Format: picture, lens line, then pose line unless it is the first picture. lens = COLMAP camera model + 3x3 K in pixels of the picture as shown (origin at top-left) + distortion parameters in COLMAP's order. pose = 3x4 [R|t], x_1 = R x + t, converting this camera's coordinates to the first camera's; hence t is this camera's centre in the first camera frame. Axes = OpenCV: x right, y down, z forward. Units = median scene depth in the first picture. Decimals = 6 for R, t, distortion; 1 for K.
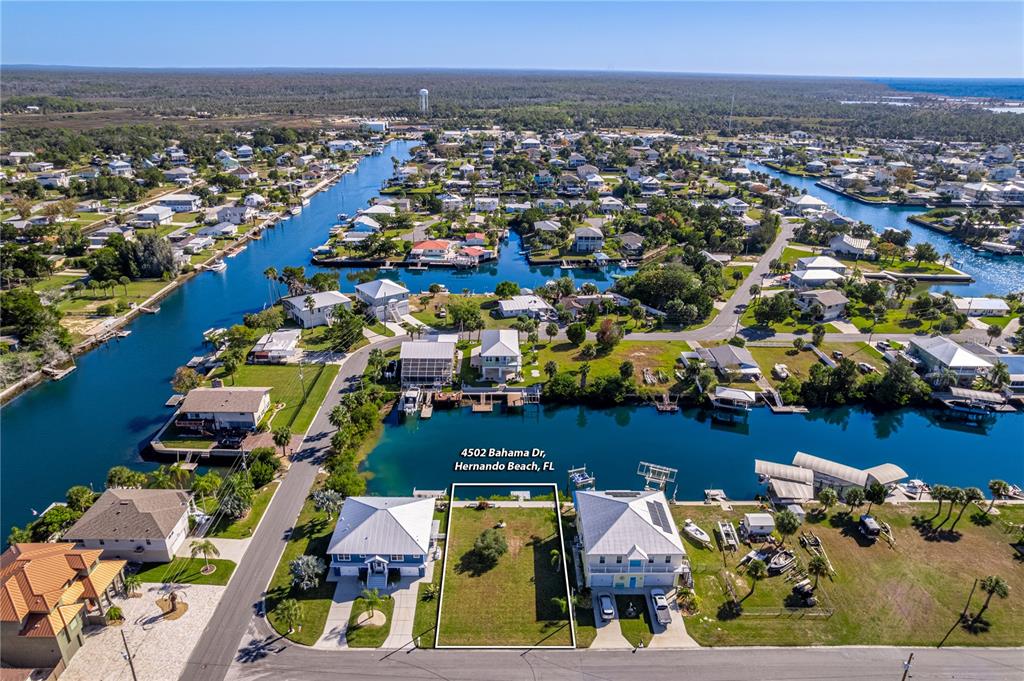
lens RADIAL K [[664.4, 0, 504.7], [0, 664.4, 297.9], [0, 0, 1]] dist [-0.077193, 0.074985]
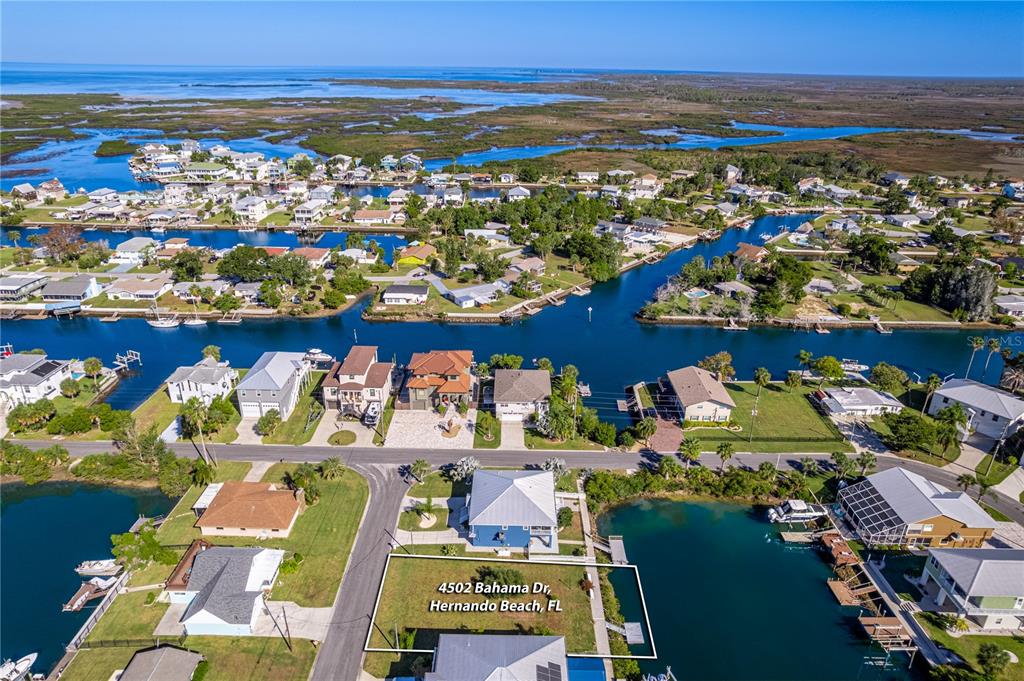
lens RADIAL K [[645.8, 0, 512.0], [0, 645.8, 340.5], [0, 0, 1]] dist [-0.069886, 0.060493]
pose [[-0.007482, 0.387073, -0.922019, 0.701091], [-0.345802, 0.864156, 0.365588, -0.259454], [0.938278, 0.321571, 0.127385, 0.825717]]
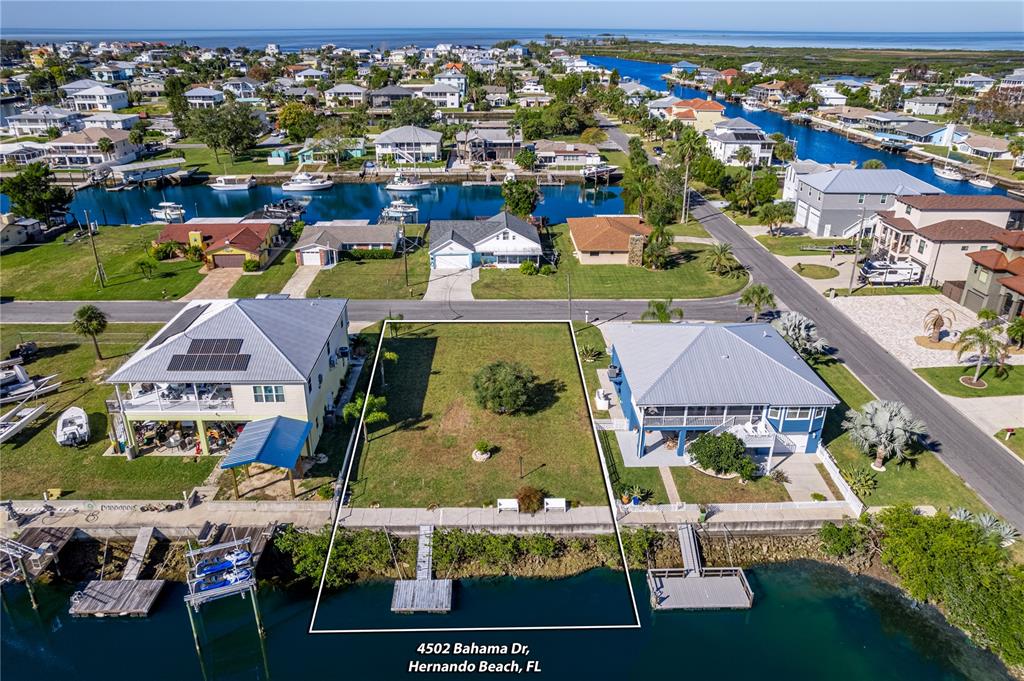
lens RADIAL K [[664.4, 0, 504.7], [0, 664.4, 297.9], [0, 0, 1]] dist [-0.077193, 0.074985]
pose [[-0.999866, -0.002636, -0.016164, -0.014358], [-0.012734, 0.745787, 0.666063, -0.033117], [0.010299, 0.666180, -0.745720, 1.413097]]
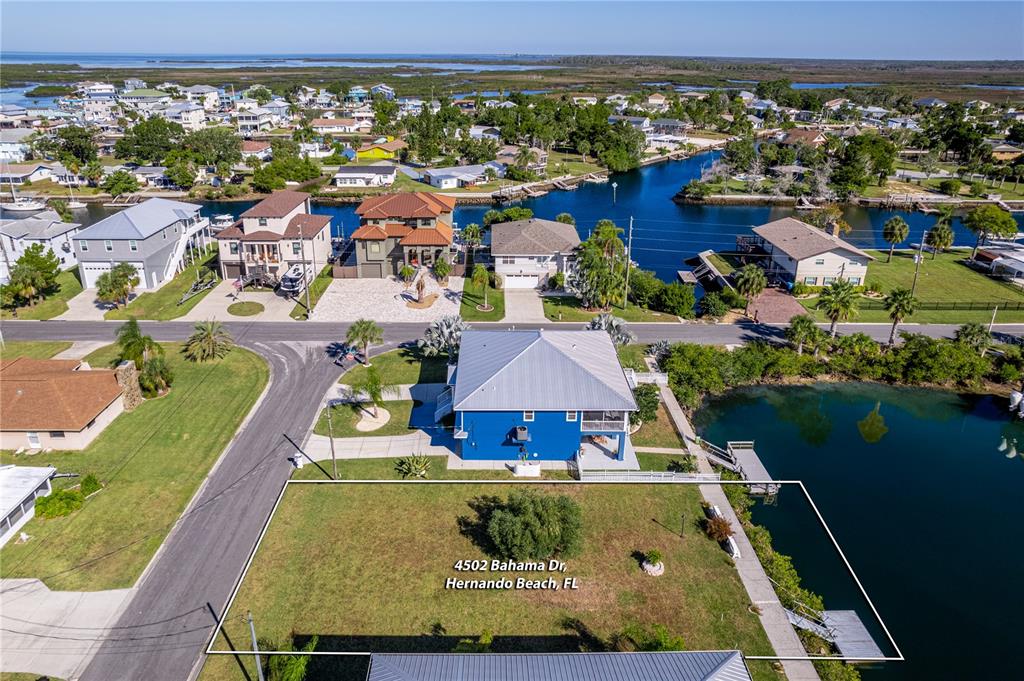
lens RADIAL K [[664.4, 0, 504.7], [0, 664.4, 297.9], [0, 0, 1]] dist [-0.077193, 0.074985]
pose [[0.011344, 0.343690, -0.939015, 0.318698], [-0.339463, 0.884628, 0.319683, 0.138332], [0.940551, 0.315134, 0.126706, 0.931147]]
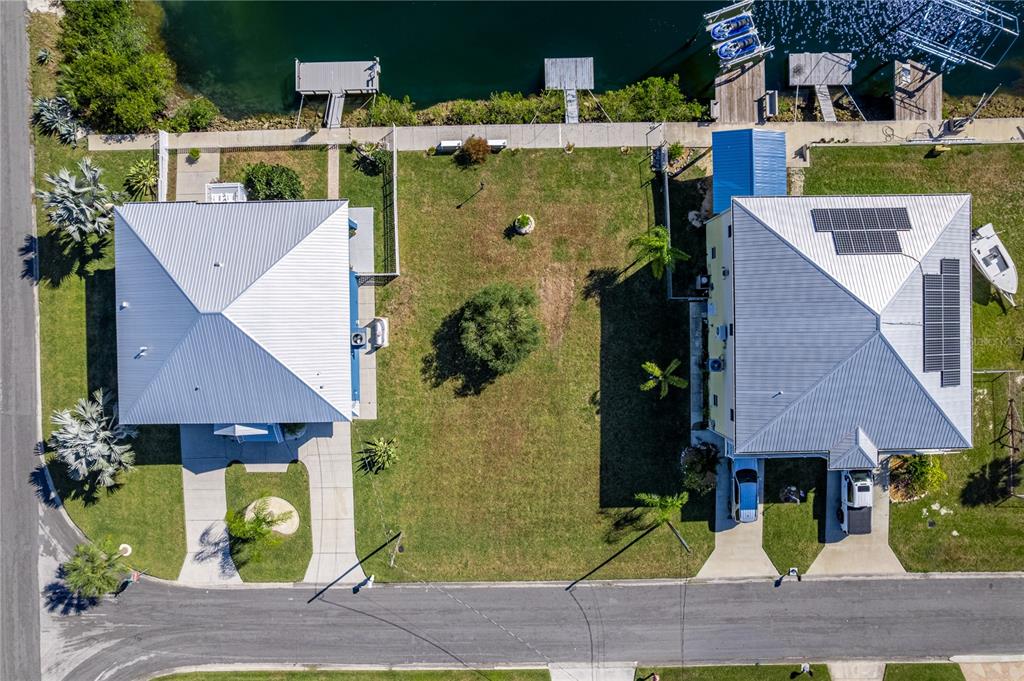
lens RADIAL K [[645.8, 0, 512.0], [0, 645.8, 340.5], [0, 0, 1]] dist [-0.069886, 0.060493]
pose [[0.999842, -0.011586, -0.013471, -0.008786], [0.016436, 0.315076, 0.948924, -0.014448], [-0.006750, -0.948996, 0.315217, 0.903776]]
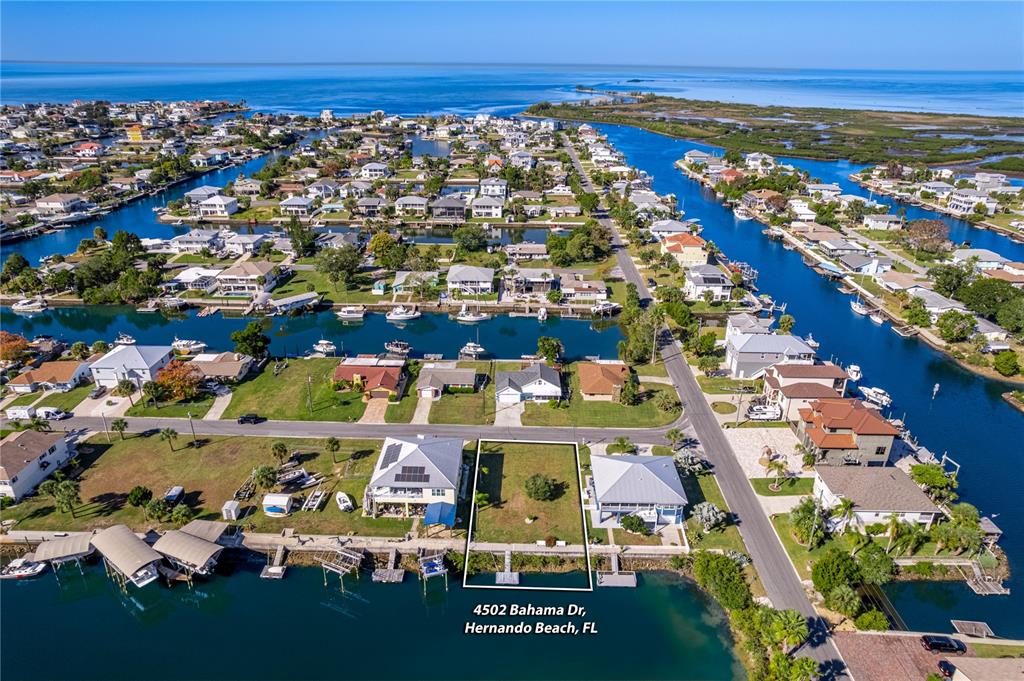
lens RADIAL K [[645.8, 0, 512.0], [0, 645.8, 340.5], [0, 0, 1]] dist [-0.069886, 0.060493]
pose [[-0.999621, -0.023471, 0.014402, 0.015766], [-0.007437, 0.733672, 0.679463, -0.576711], [-0.026514, 0.679098, -0.733569, 1.713439]]
